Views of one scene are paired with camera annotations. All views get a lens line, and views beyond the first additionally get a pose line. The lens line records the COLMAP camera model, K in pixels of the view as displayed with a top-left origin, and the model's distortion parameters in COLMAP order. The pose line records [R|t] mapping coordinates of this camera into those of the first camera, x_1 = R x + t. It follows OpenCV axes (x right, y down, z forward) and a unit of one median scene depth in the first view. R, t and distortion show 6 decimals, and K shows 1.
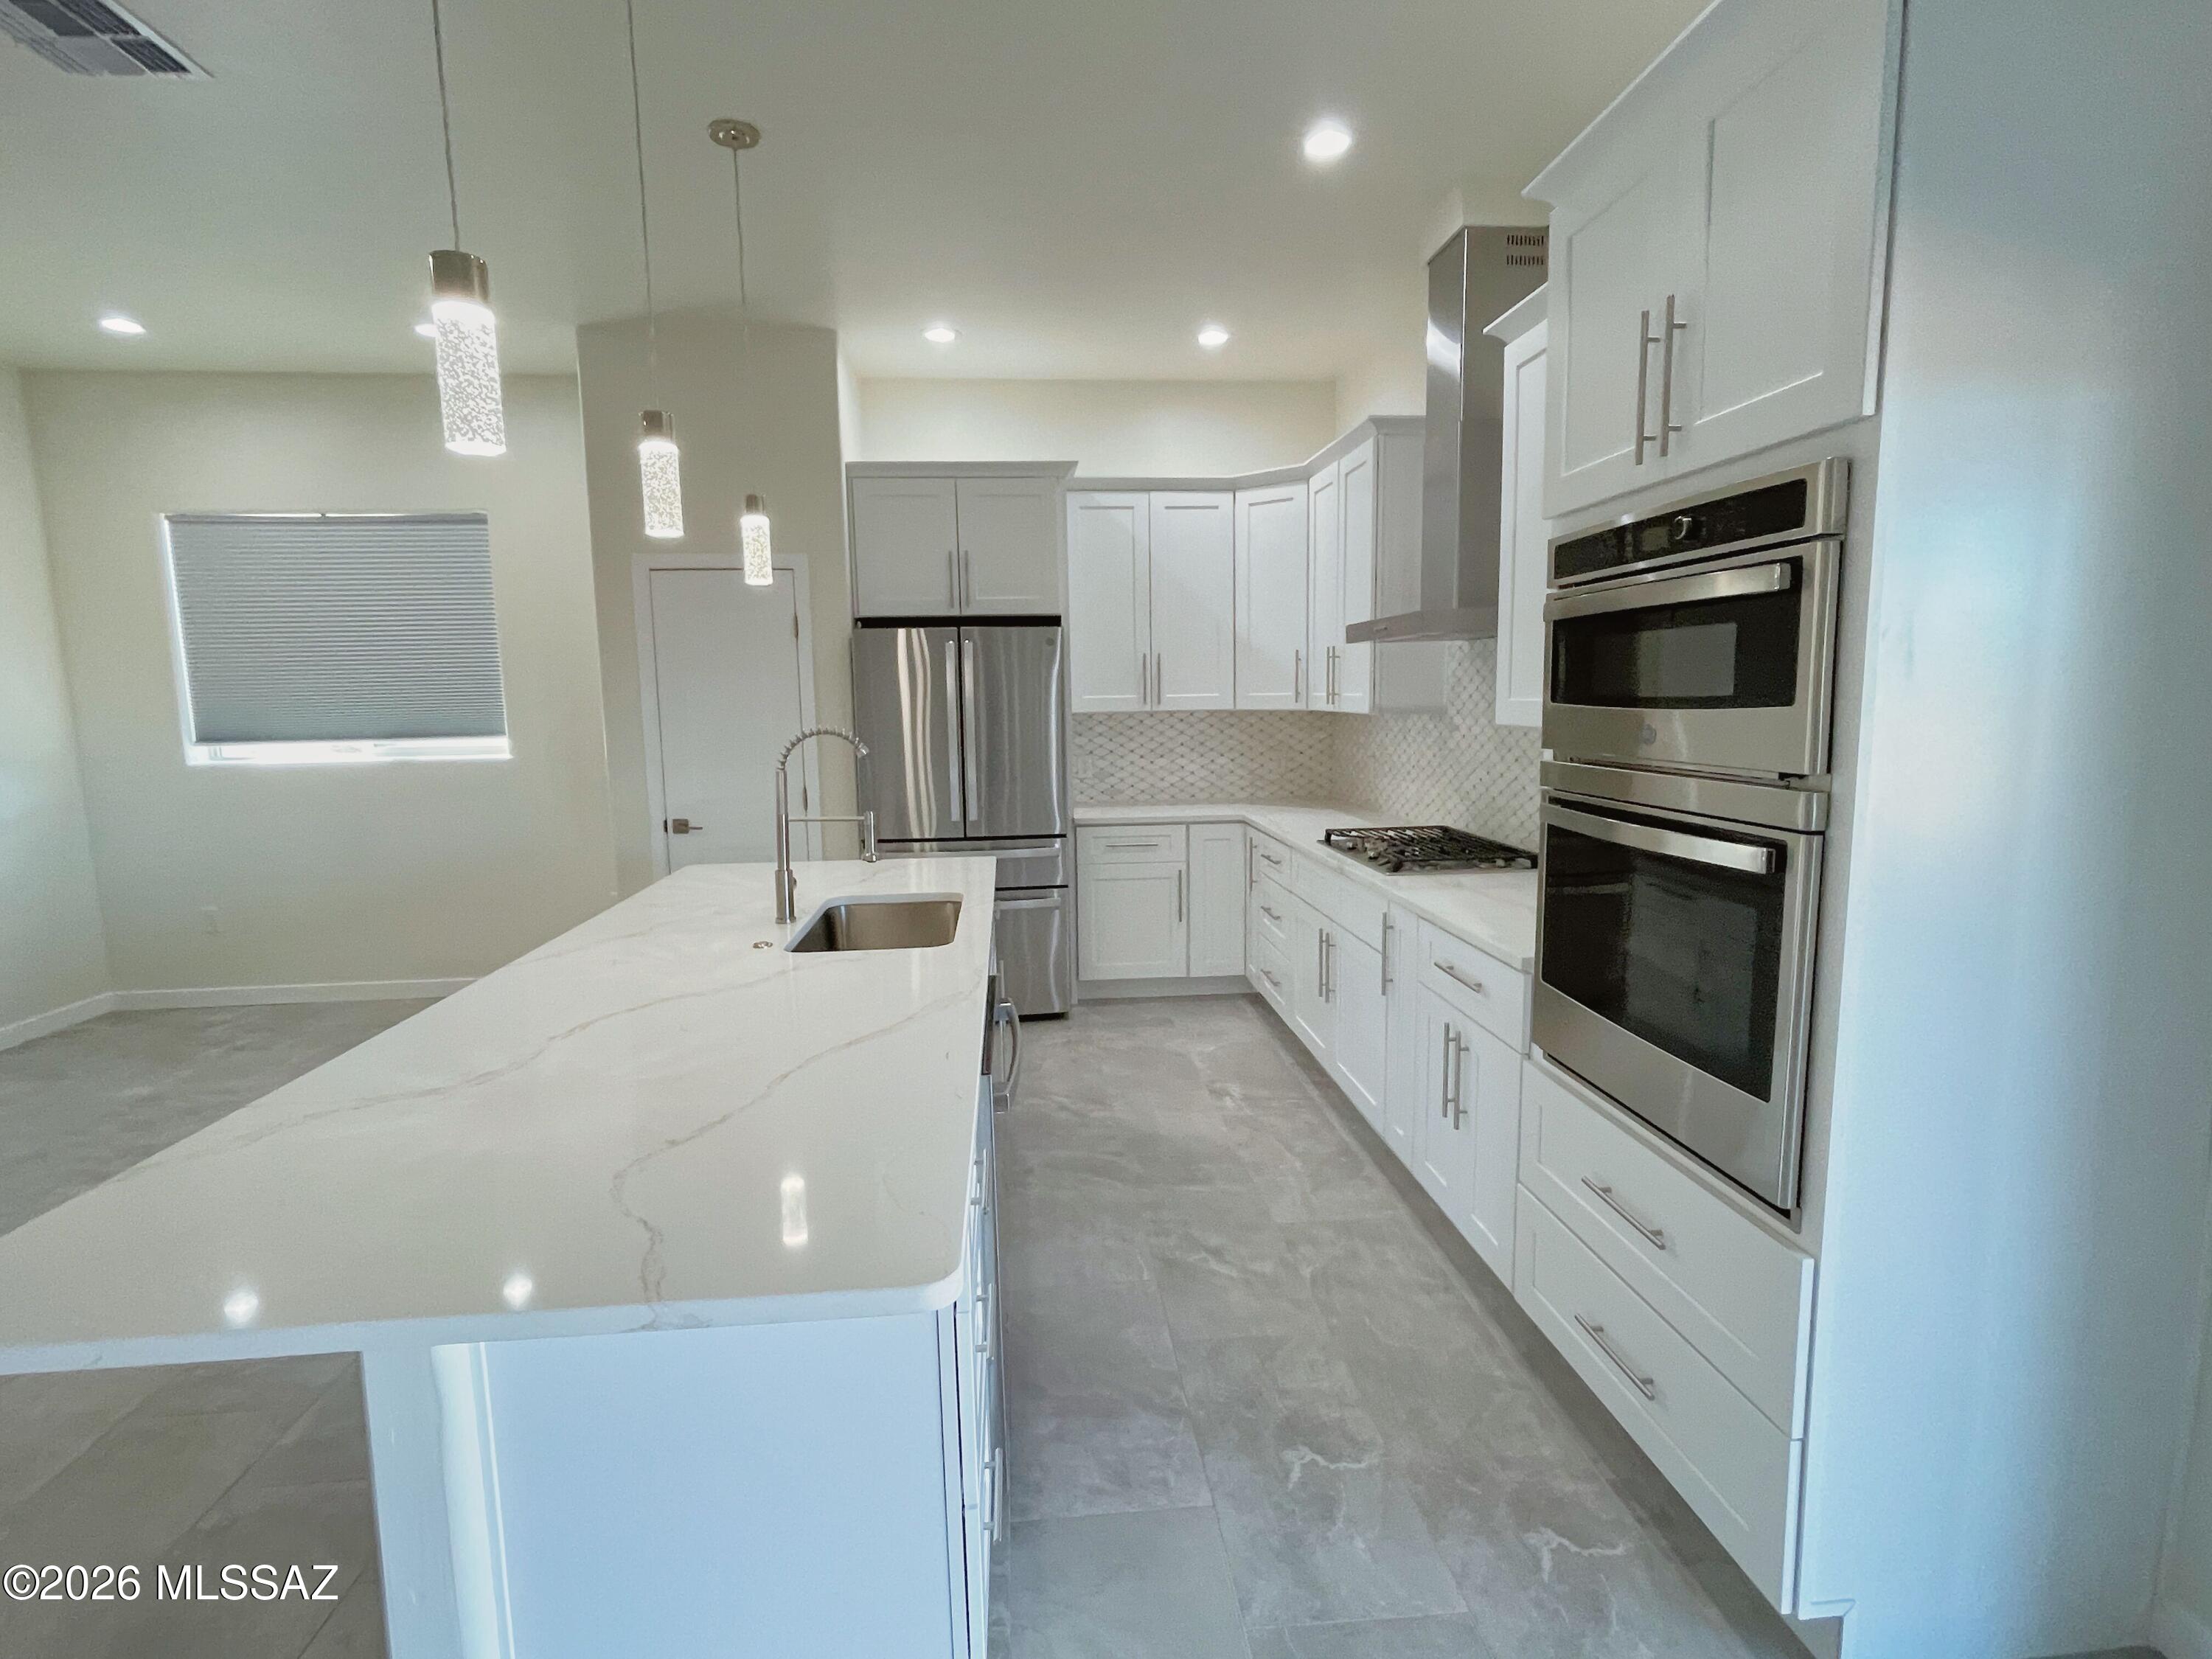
lens RADIAL K [[1048.4, 0, 1102.4], [0, 1048.4, 815.5], [0, 0, 1]] dist [-0.005249, 0.003900]
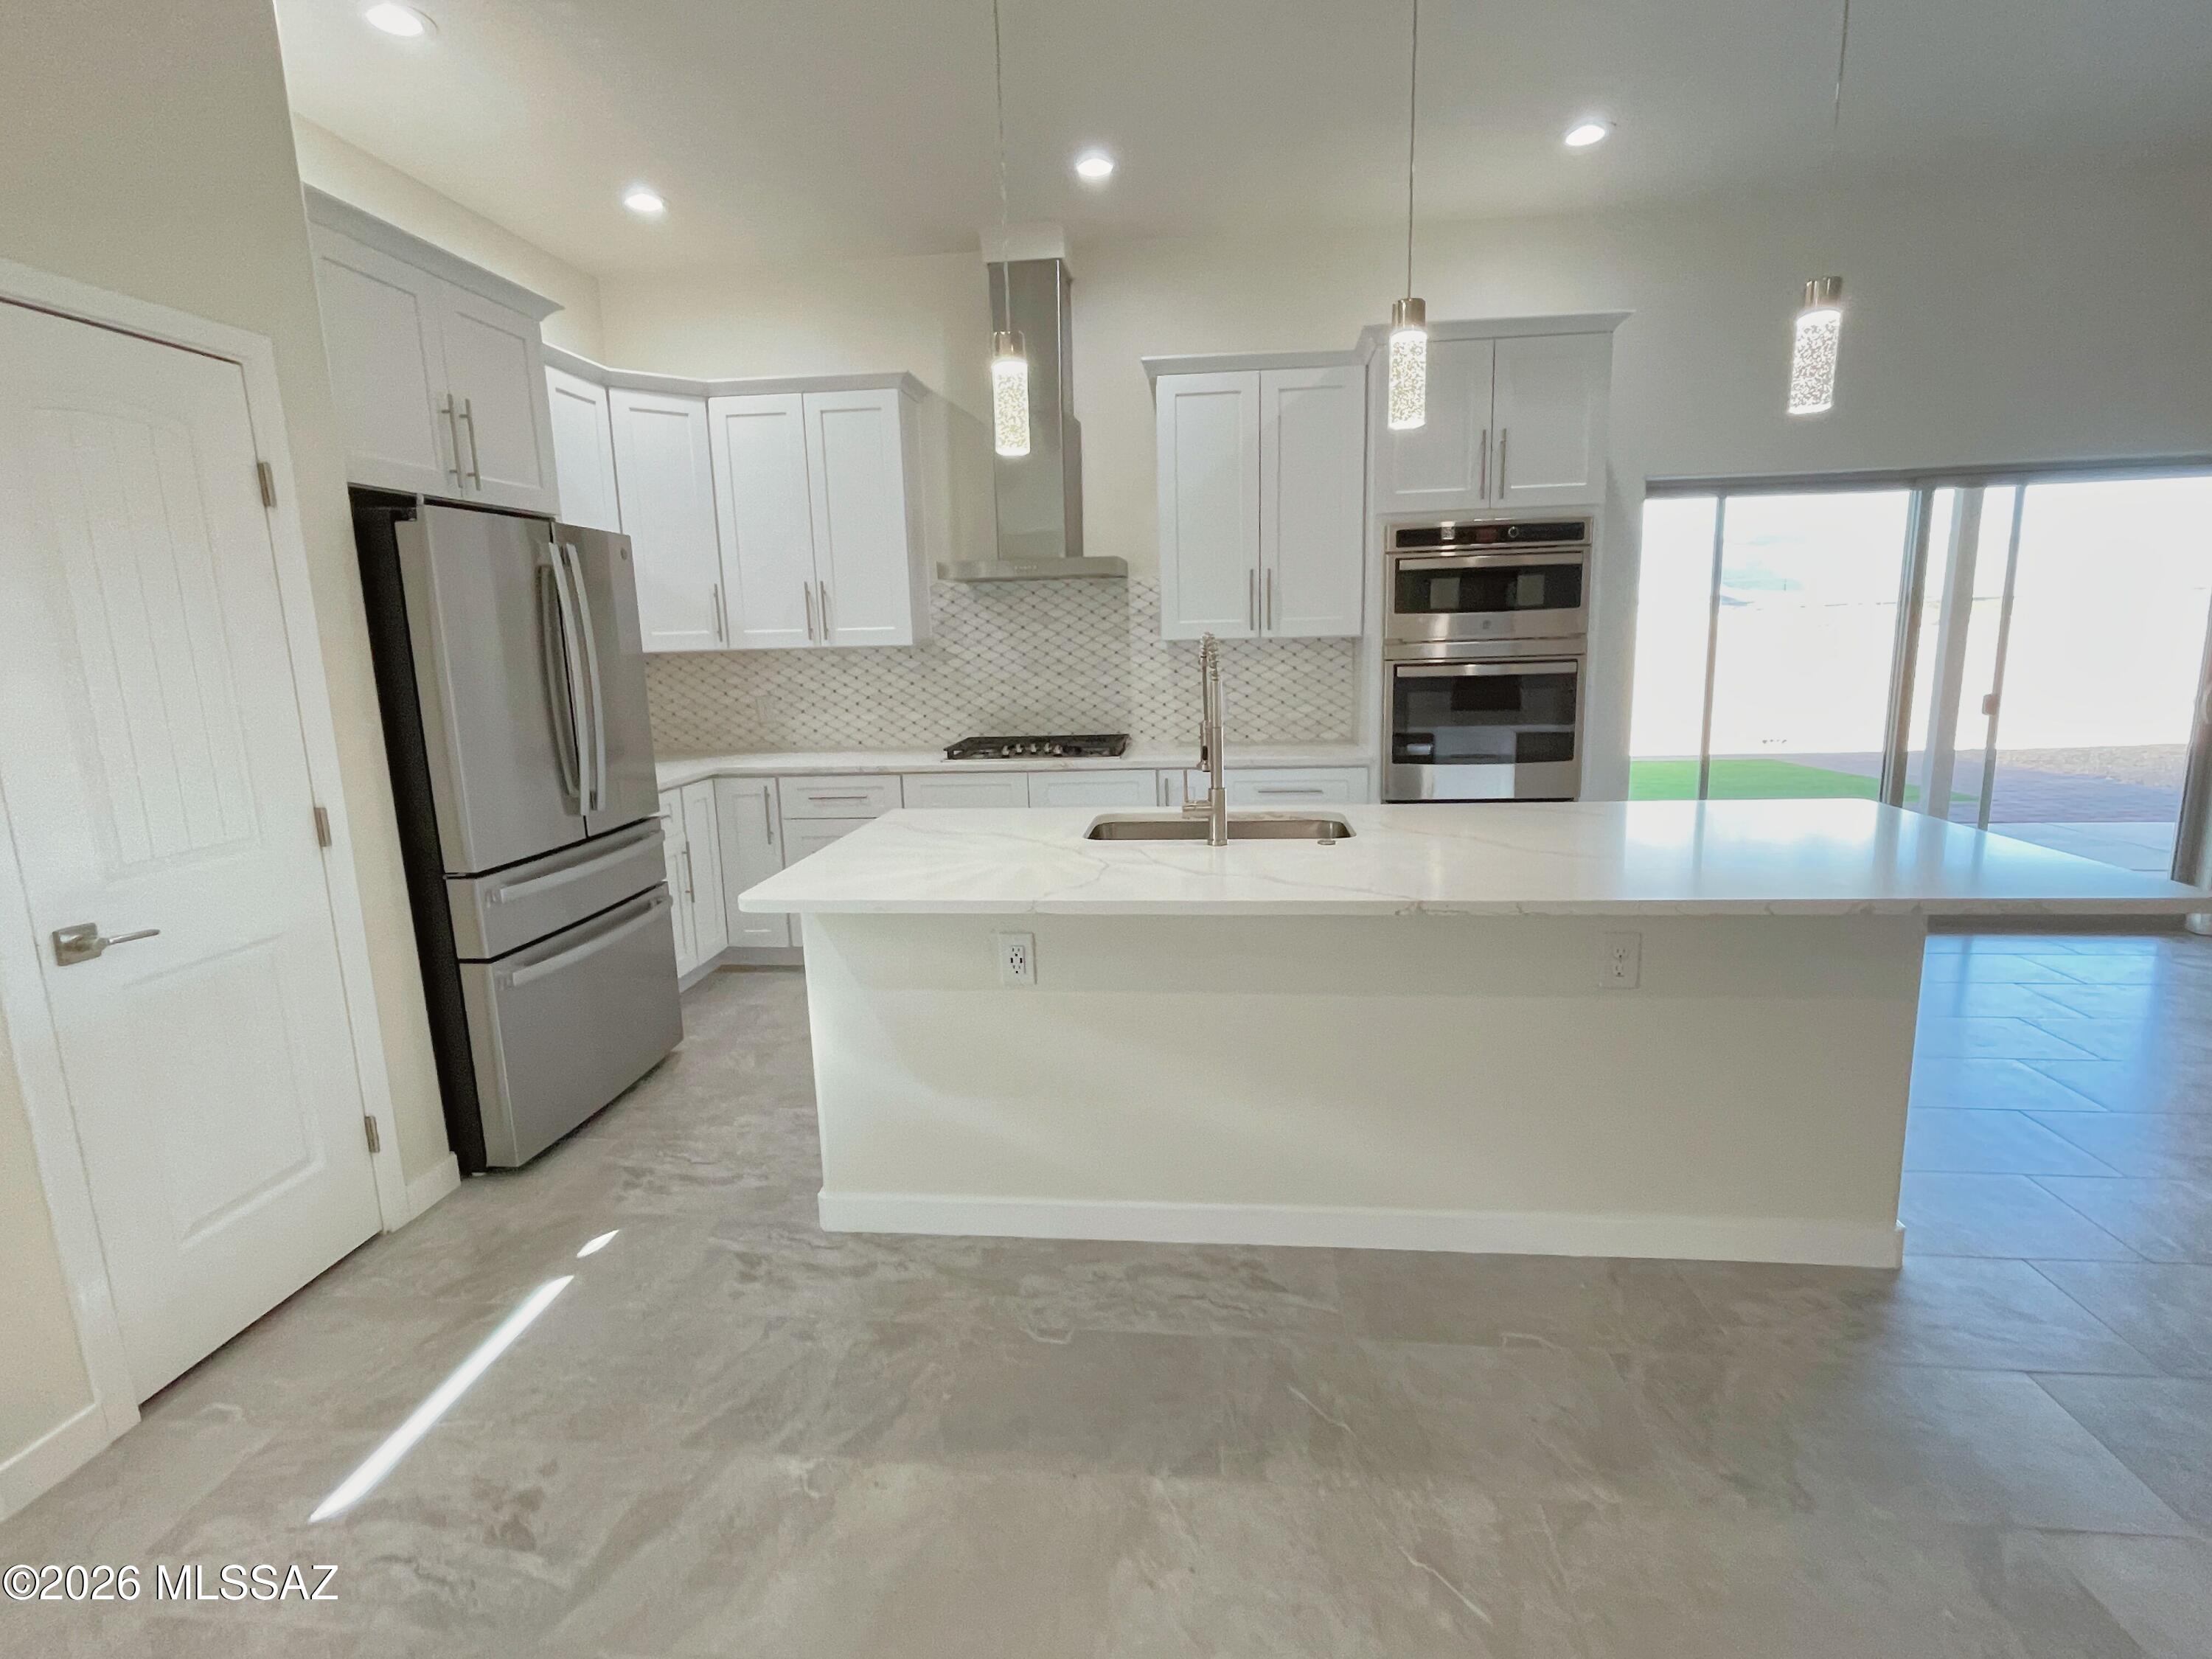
lens RADIAL K [[1048.4, 0, 1116.2], [0, 1048.4, 823.9], [0, 0, 1]] dist [-0.005249, 0.003900]
pose [[0.200054, -0.170764, 0.964789, -0.744731], [0.143237, 0.979213, 0.143616, -0.038710], [-0.969258, 0.109463, 0.220355, 0.535286]]
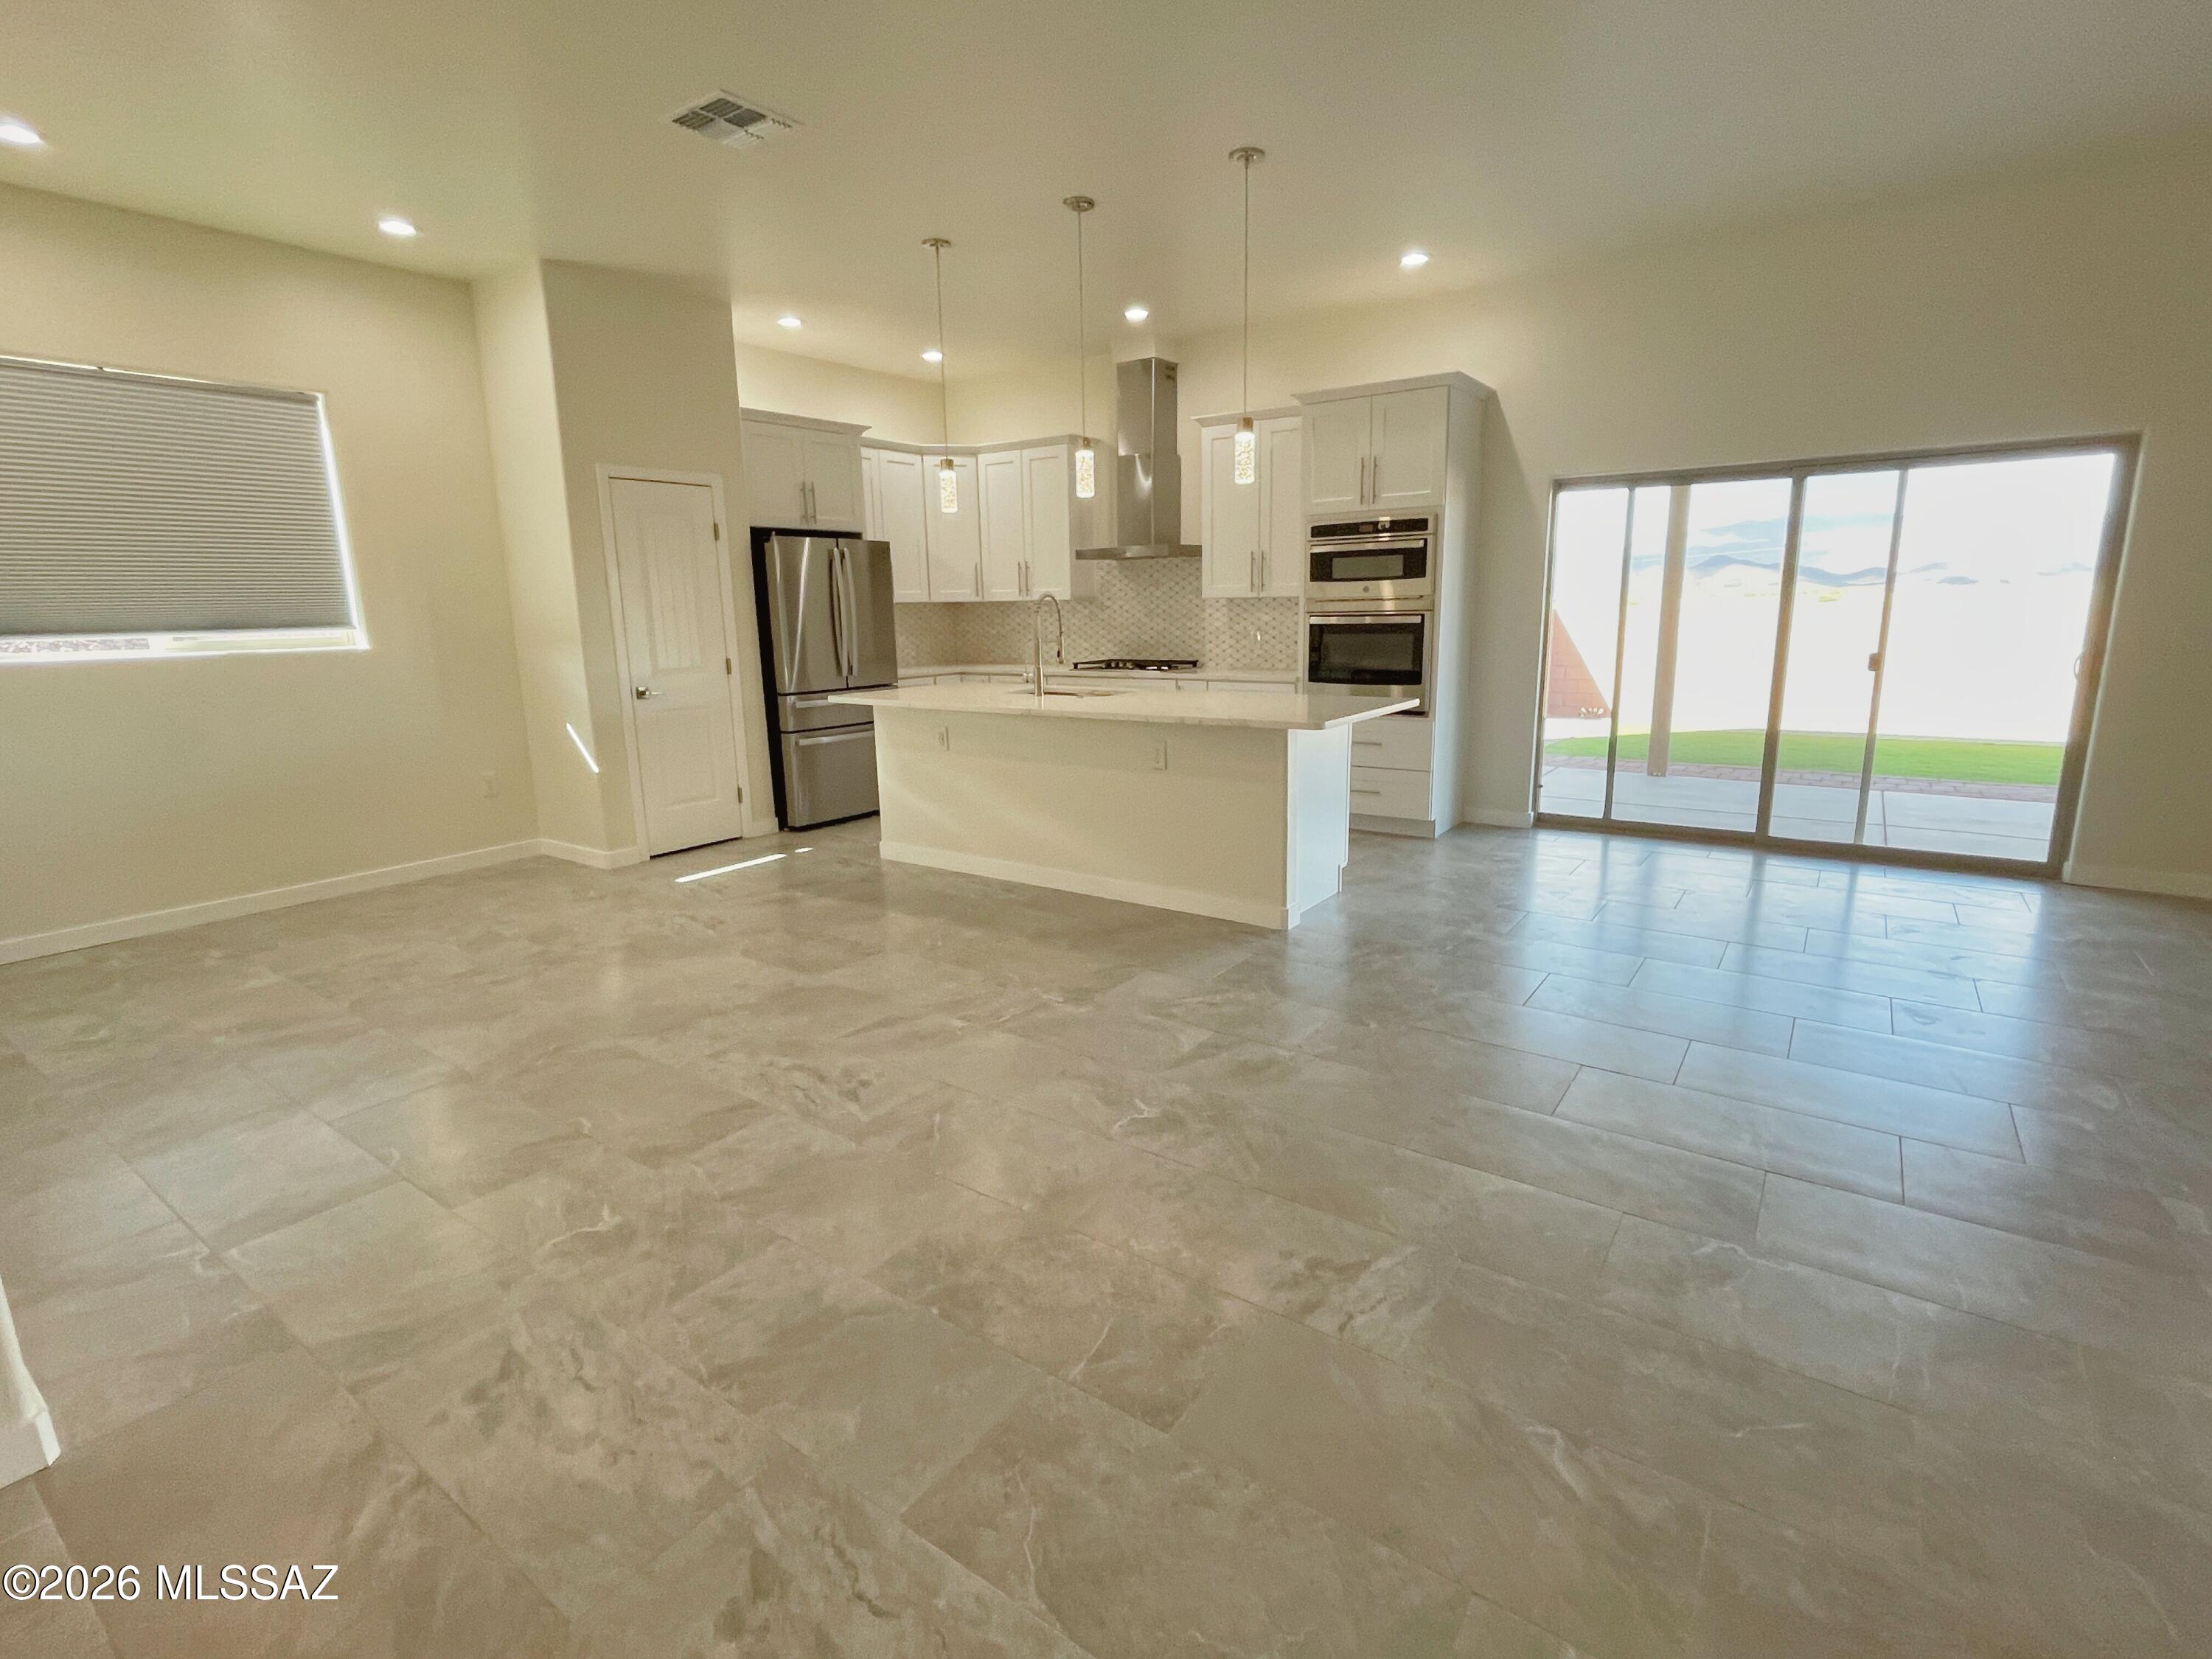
lens RADIAL K [[1048.4, 0, 1100.8], [0, 1048.4, 811.4], [0, 0, 1]] dist [-0.005249, 0.003900]
pose [[0.656002, -0.143043, 0.741080, -1.027191], [0.098100, 0.989707, 0.104194, 0.075467], [-0.748357, 0.004348, 0.663282, -0.217339]]
